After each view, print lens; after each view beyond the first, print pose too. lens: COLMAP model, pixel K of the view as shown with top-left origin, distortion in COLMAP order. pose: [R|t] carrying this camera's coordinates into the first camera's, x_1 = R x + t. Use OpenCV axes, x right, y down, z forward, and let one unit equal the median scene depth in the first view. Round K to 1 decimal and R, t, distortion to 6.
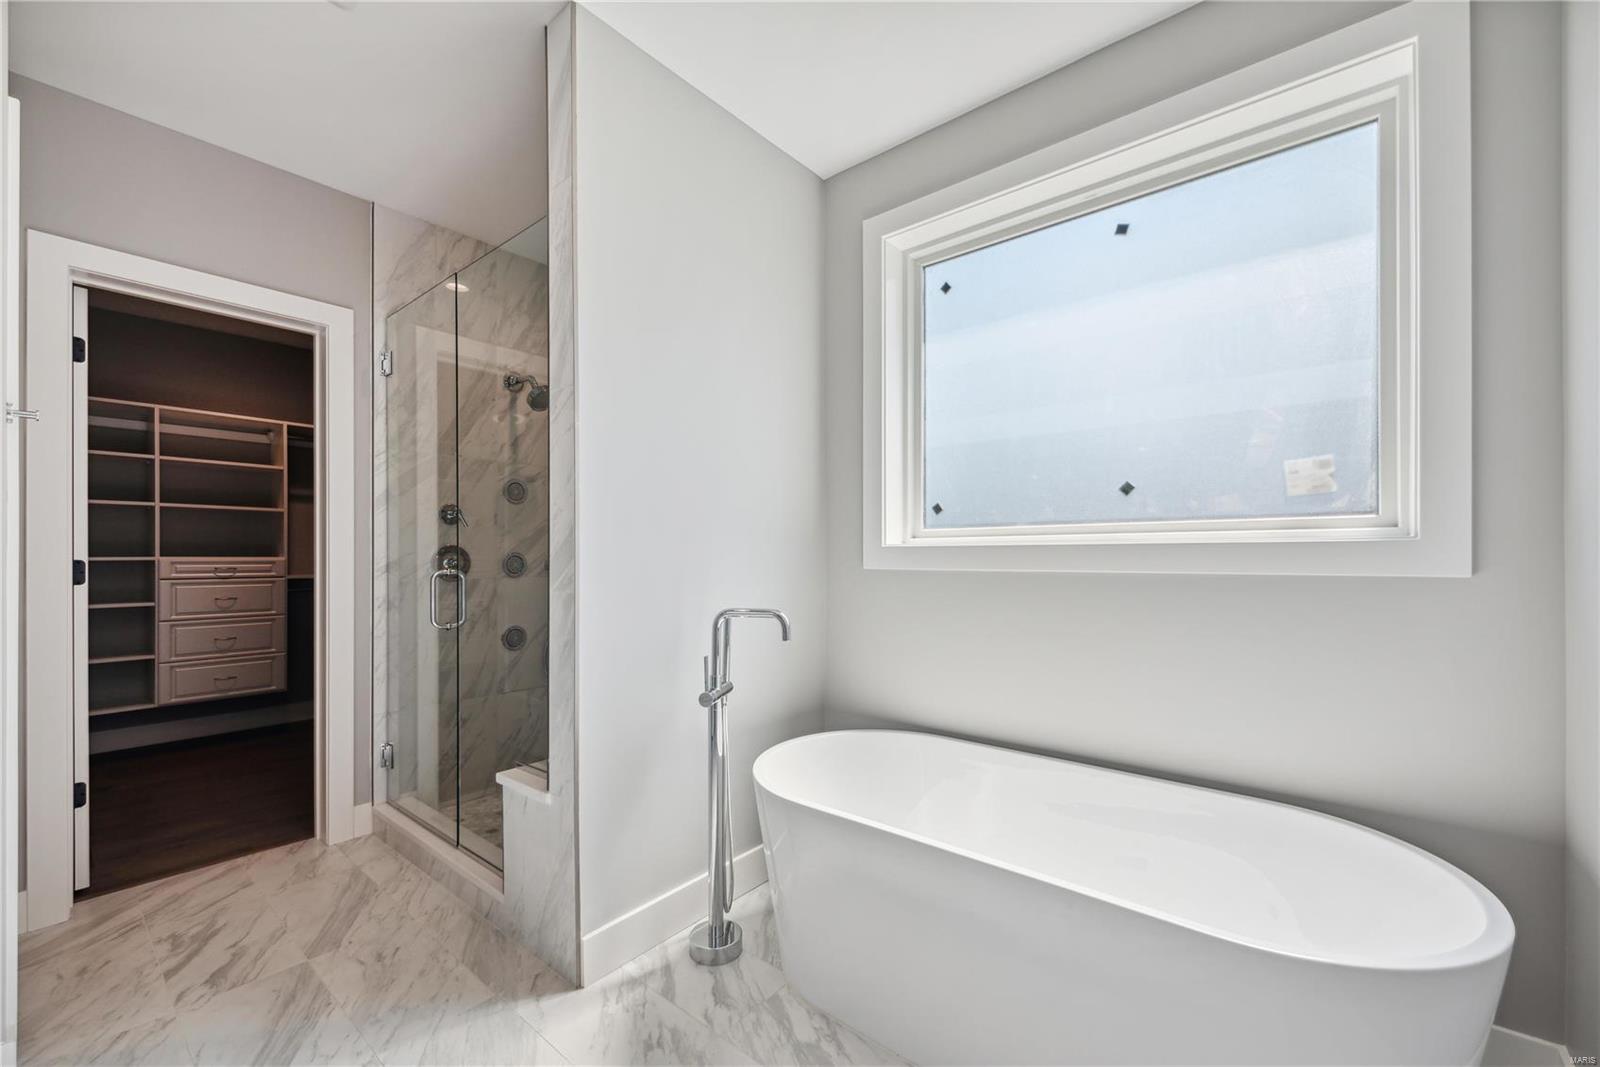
lens RADIAL K [[649.9, 0, 804.4], [0, 649.9, 554.6], [0, 0, 1]] dist [0.003947, -0.001713]
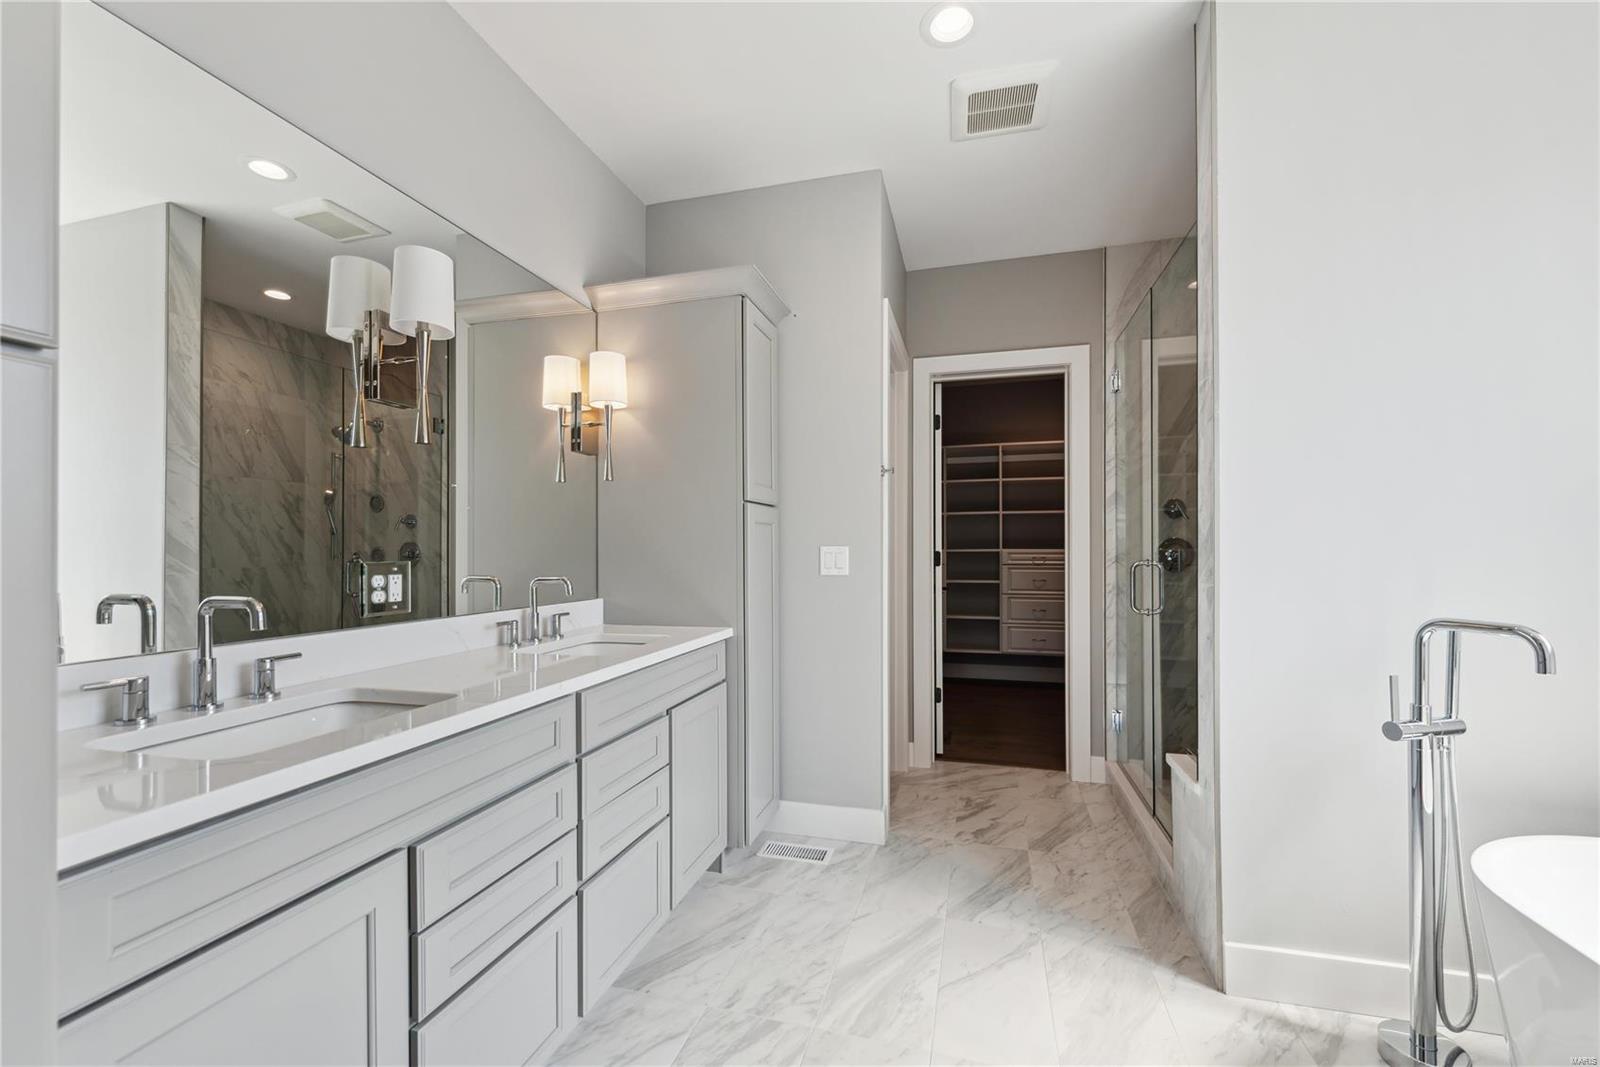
lens RADIAL K [[649.9, 0, 804.1], [0, 649.9, 547.7], [0, 0, 1]] dist [0.003947, -0.001713]
pose [[0.412618, -0.002332, -0.910901, 0.230651], [0.004338, 0.999990, -0.000595, -0.001060], [0.910894, -0.003706, 0.412624, 0.024024]]
